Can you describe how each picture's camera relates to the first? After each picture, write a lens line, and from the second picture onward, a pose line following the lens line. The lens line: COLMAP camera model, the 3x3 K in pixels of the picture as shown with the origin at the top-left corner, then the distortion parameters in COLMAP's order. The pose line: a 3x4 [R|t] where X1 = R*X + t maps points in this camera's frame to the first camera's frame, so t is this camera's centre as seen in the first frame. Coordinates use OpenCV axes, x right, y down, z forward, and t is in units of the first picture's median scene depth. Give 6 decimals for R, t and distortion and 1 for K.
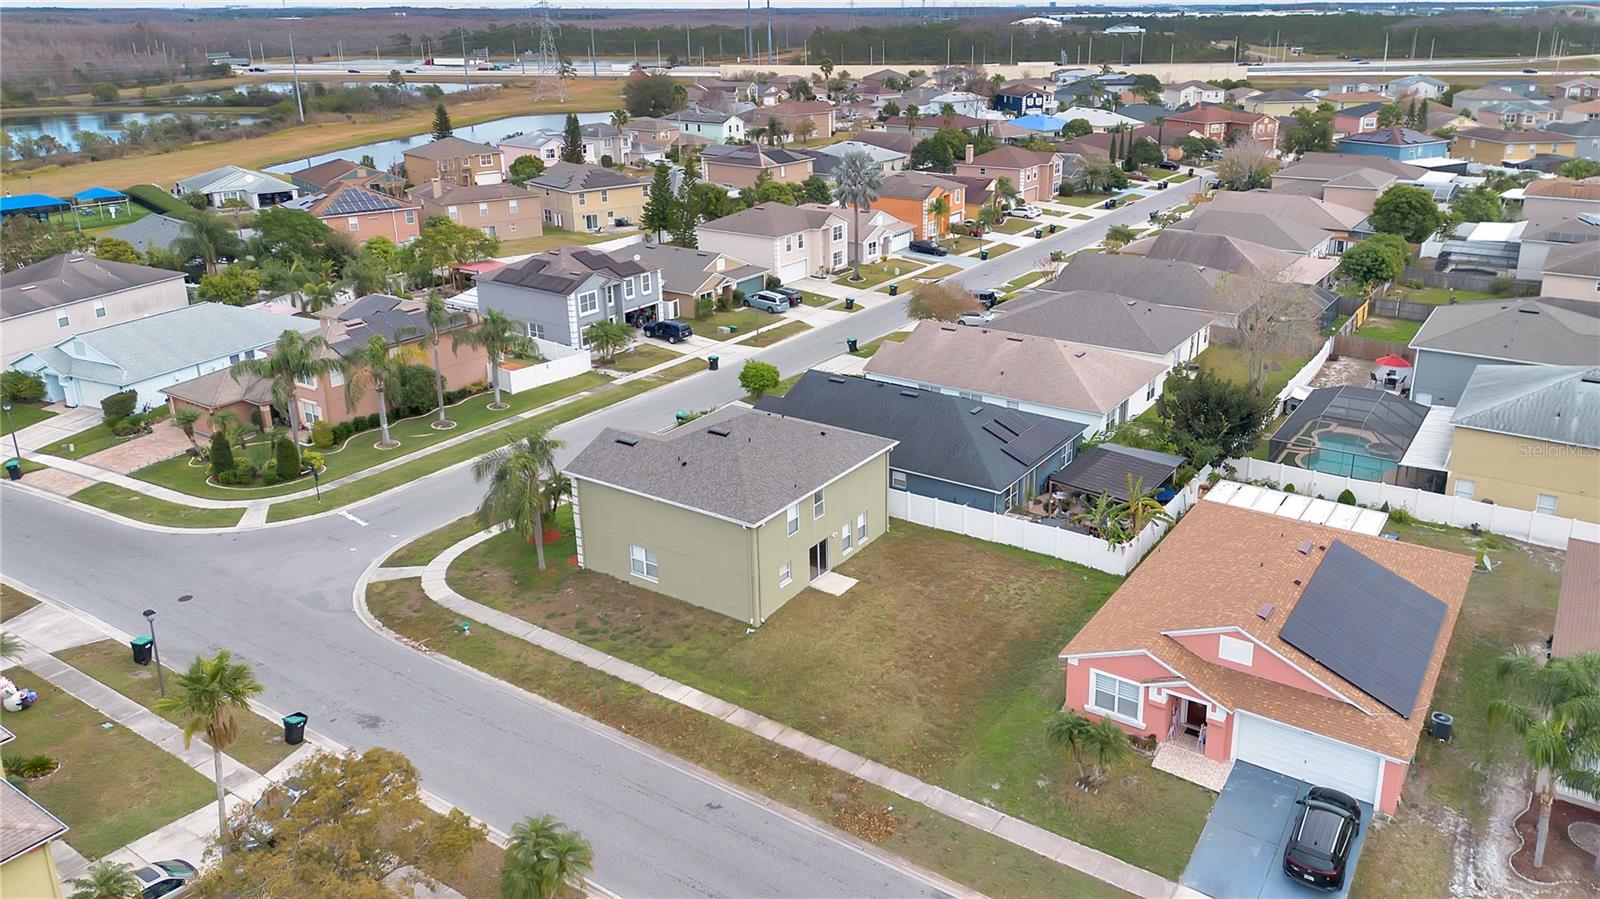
lens RADIAL K [[1116.1, 0, 800.0], [0, 1116.1, 449.5], [0, 0, 1]] dist [0.032188, -0.005881]
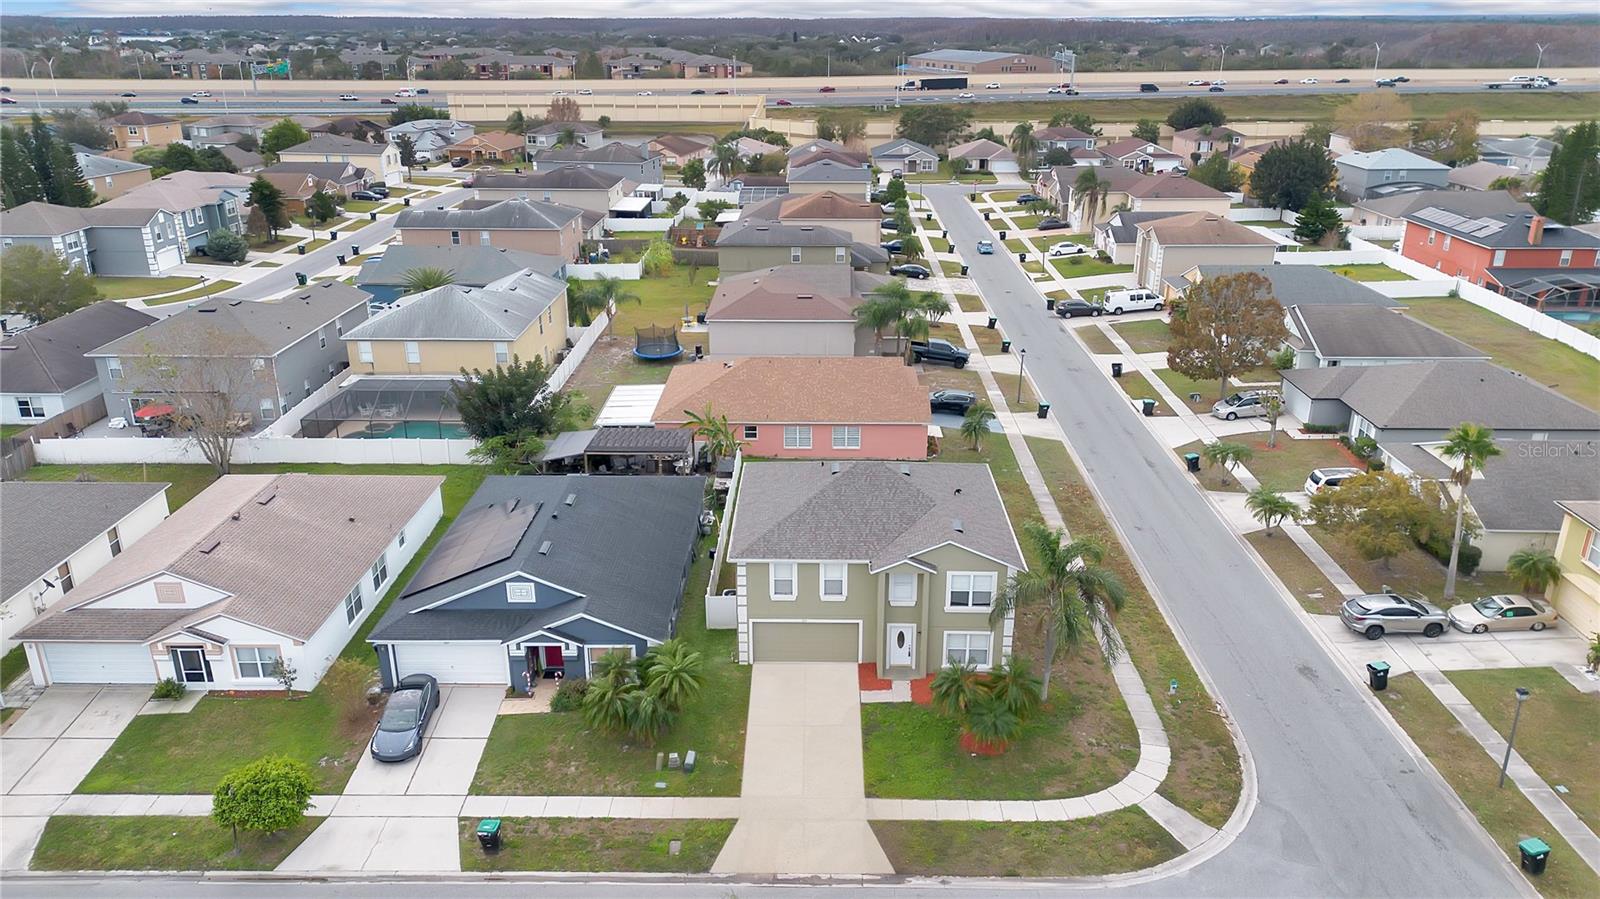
lens RADIAL K [[1158.1, 0, 800.0], [0, 1158.1, 449.5], [0, 0, 1]] dist [-0.003217, -0.001731]
pose [[-0.567170, -0.266957, 0.779136, -0.892632], [0.315575, 0.803371, 0.504983, -0.632660], [-0.760744, 0.532287, -0.371402, 1.623638]]
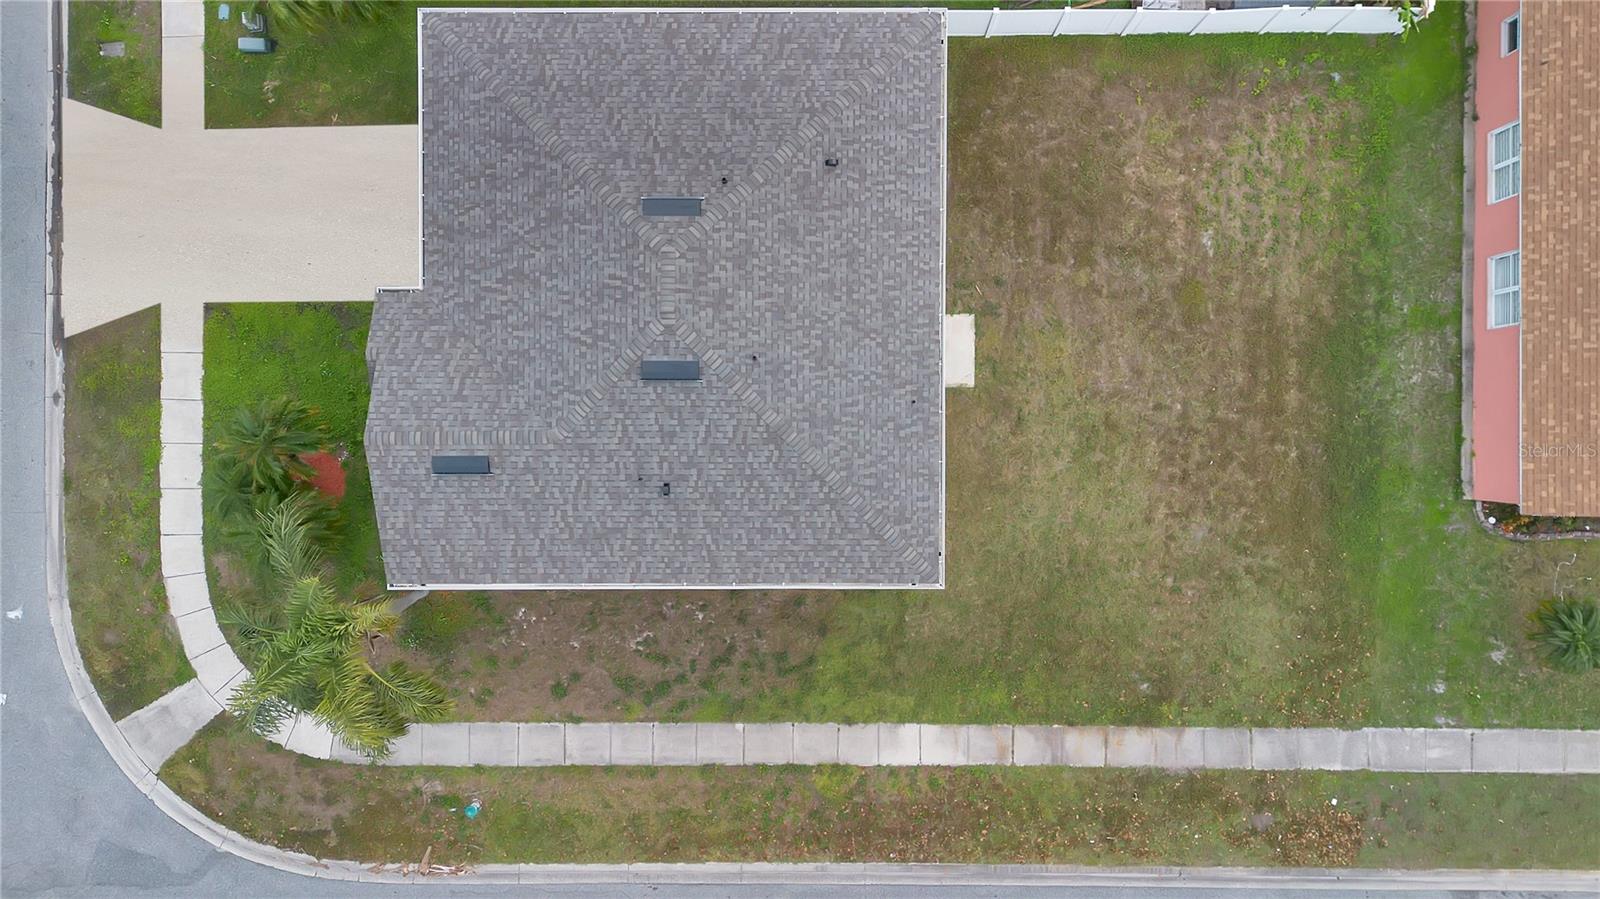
lens RADIAL K [[1116.1, 0, 800.0], [0, 1116.1, 449.5], [0, 0, 1]] dist [0.032188, -0.005881]
pose [[0.815285, -0.579029, 0.006040, -0.063871], [0.212679, 0.309127, 0.926935, -0.429485], [-0.538589, -0.754431, 0.375173, 0.910772]]
